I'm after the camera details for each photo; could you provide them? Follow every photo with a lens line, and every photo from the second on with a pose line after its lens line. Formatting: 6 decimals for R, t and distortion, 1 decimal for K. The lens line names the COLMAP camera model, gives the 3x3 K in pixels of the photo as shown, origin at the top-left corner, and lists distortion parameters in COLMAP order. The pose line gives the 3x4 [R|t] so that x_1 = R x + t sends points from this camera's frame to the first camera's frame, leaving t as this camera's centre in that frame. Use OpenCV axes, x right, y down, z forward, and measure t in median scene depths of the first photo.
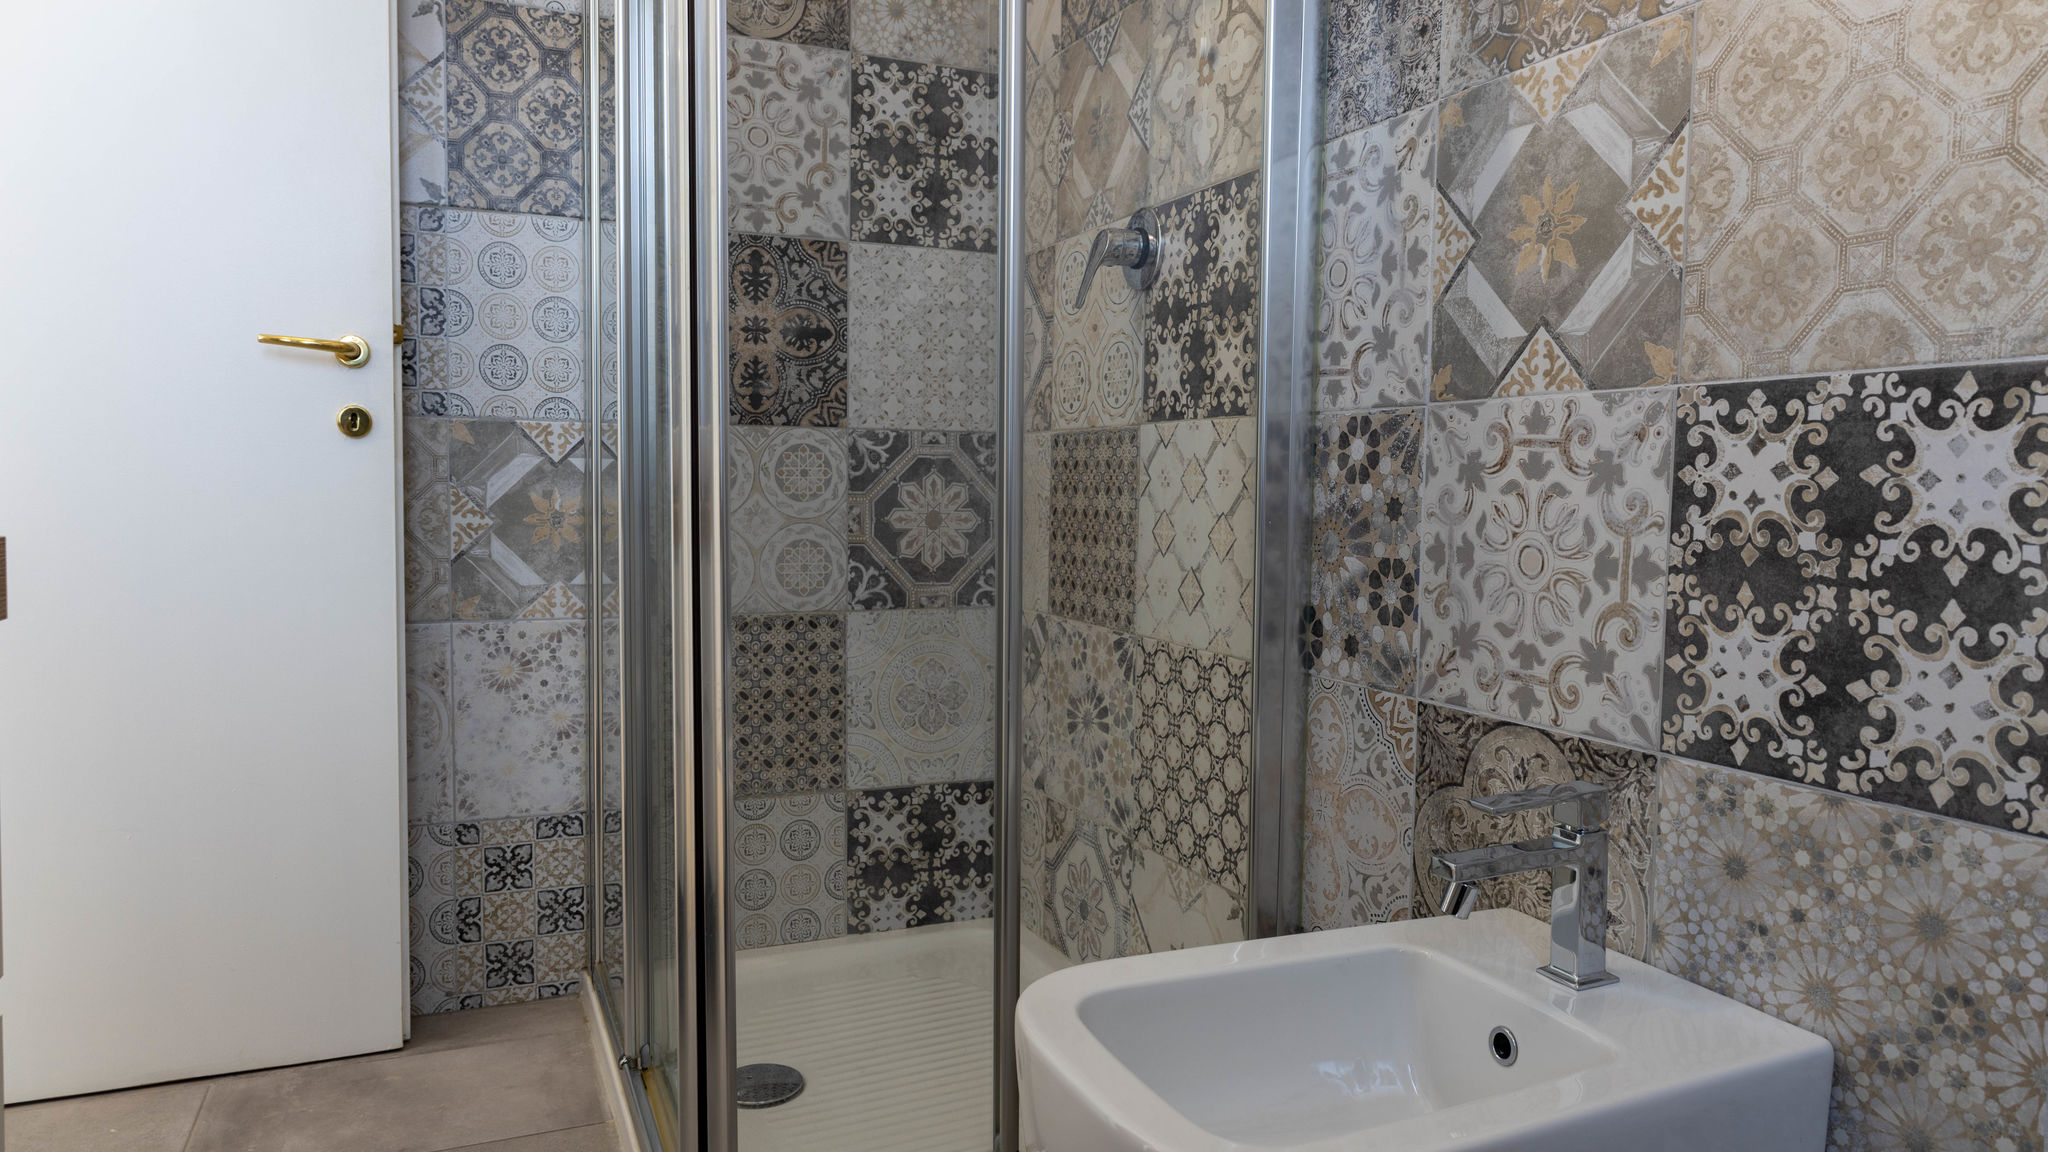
lens RADIAL K [[1335.7, 0, 1017.1], [0, 1335.7, 573.6], [0, 0, 1]] dist [-0.001315, 0.003463]
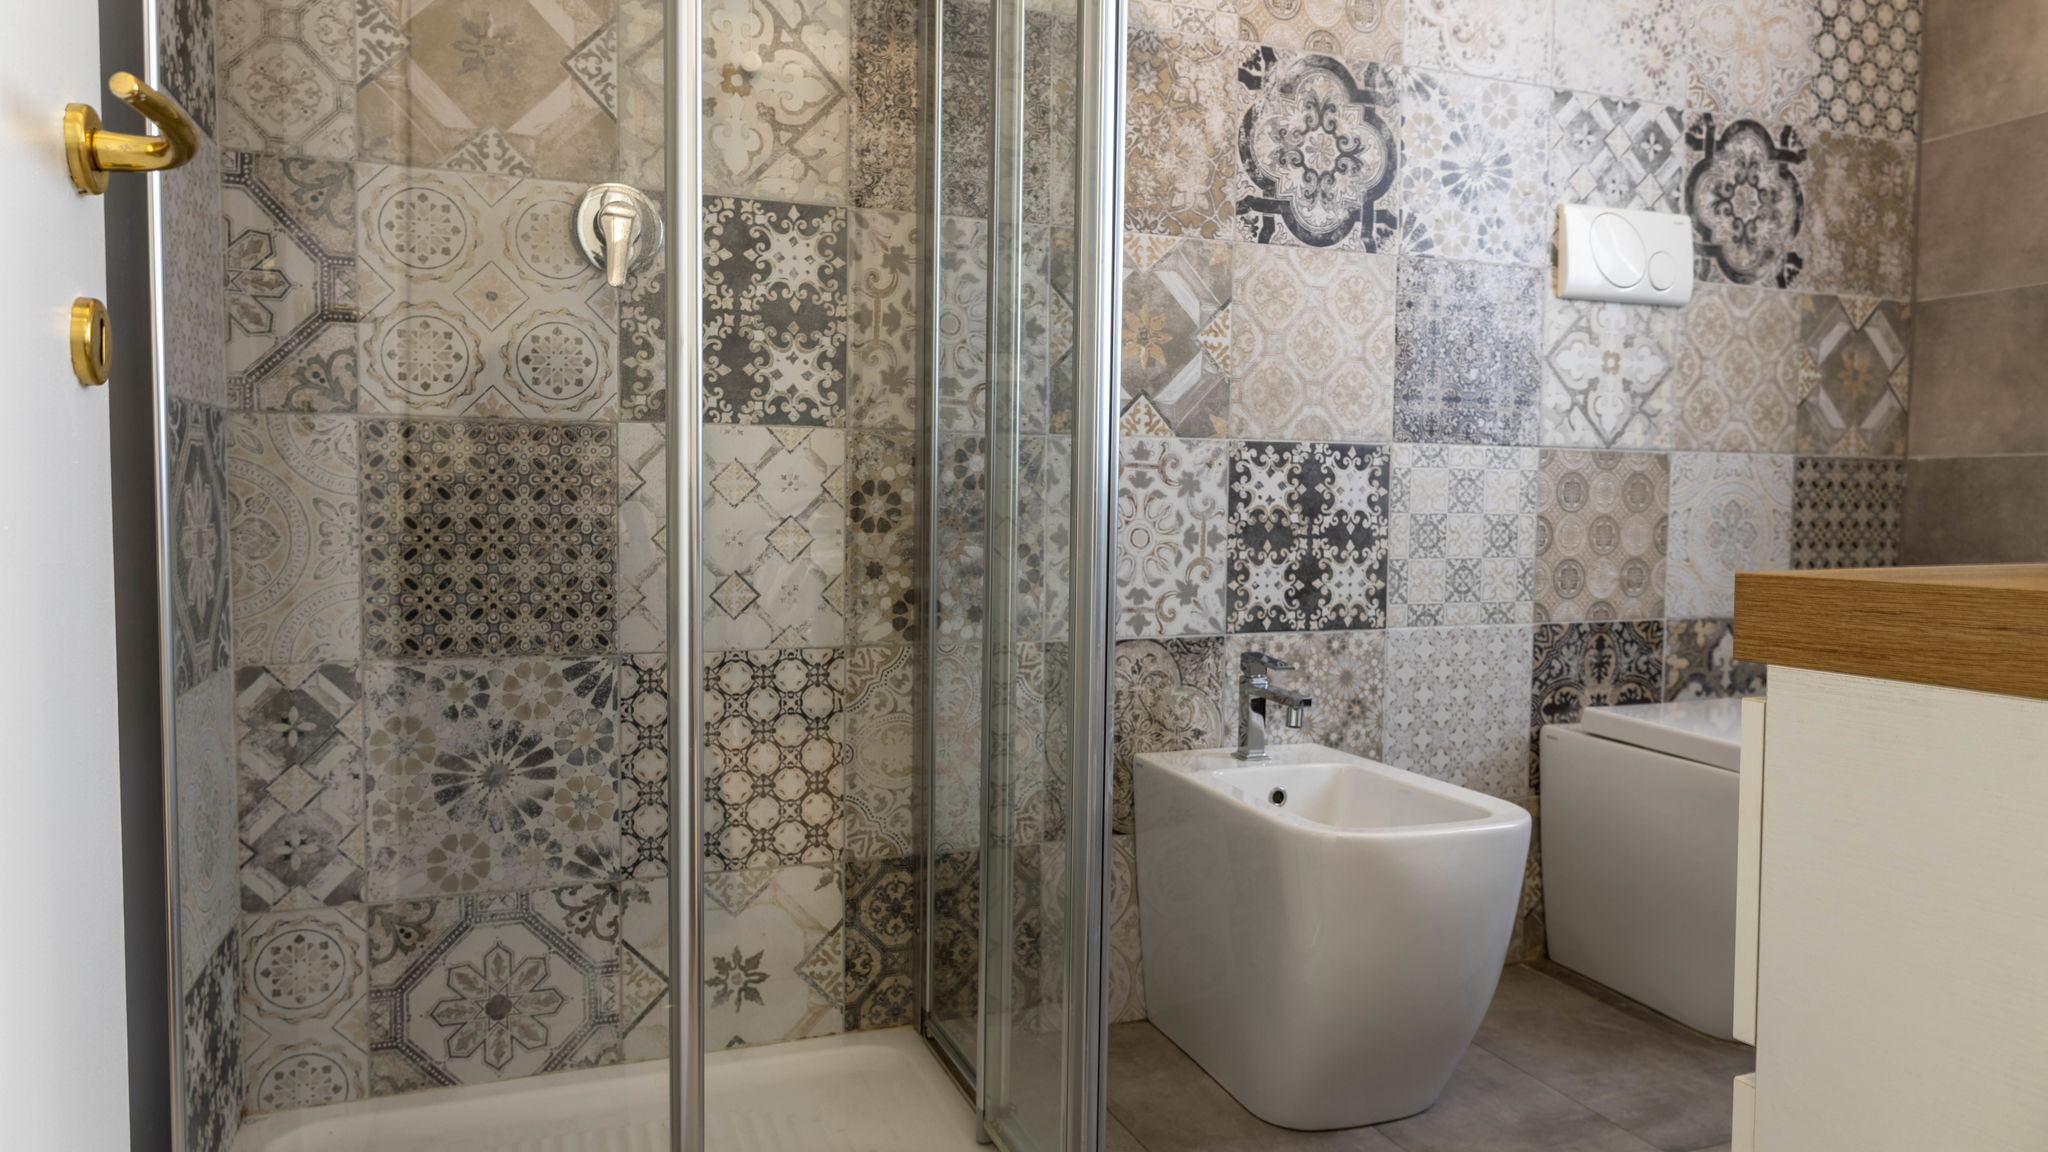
lens RADIAL K [[1335.7, 0, 1024.6], [0, 1335.7, 574.4], [0, 0, 1]] dist [-0.001315, 0.003463]
pose [[0.037723, -0.068907, 0.996910, -1.326603], [0.058183, 0.996079, 0.066648, -0.086926], [-0.997593, 0.055489, 0.041584, 1.137403]]
